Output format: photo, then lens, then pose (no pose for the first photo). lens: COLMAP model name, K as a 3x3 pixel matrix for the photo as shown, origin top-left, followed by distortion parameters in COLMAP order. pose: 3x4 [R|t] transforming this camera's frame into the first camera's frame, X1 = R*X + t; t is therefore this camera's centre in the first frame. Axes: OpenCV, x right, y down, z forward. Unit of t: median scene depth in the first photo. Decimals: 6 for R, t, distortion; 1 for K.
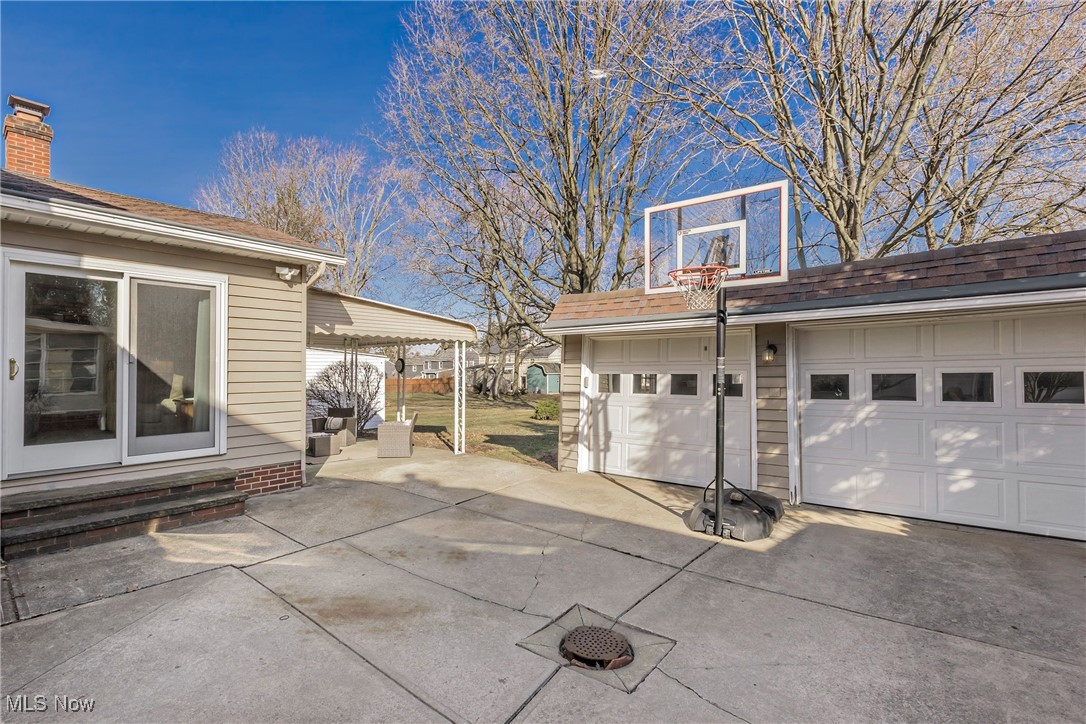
lens RADIAL K [[480.9, 0, 543.4], [0, 480.9, 371.2], [0, 0, 1]] dist [0.000210, 0.000208]
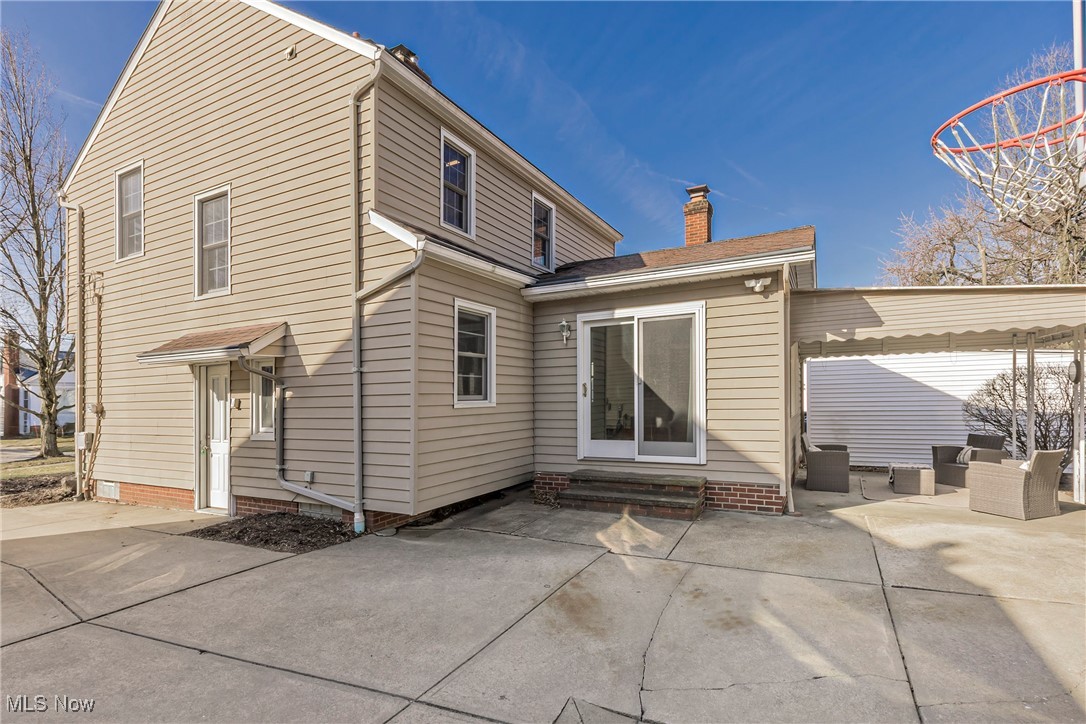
lens RADIAL K [[539.2, 0, 525.7], [0, 539.2, 392.5], [0, 0, 1]] dist [-0.003230, -0.000075]
pose [[0.175839, -0.005198, -0.984405, 0.544122], [0.020933, 0.999780, -0.001540, 0.001545], [0.984196, -0.020336, 0.175909, 0.449012]]
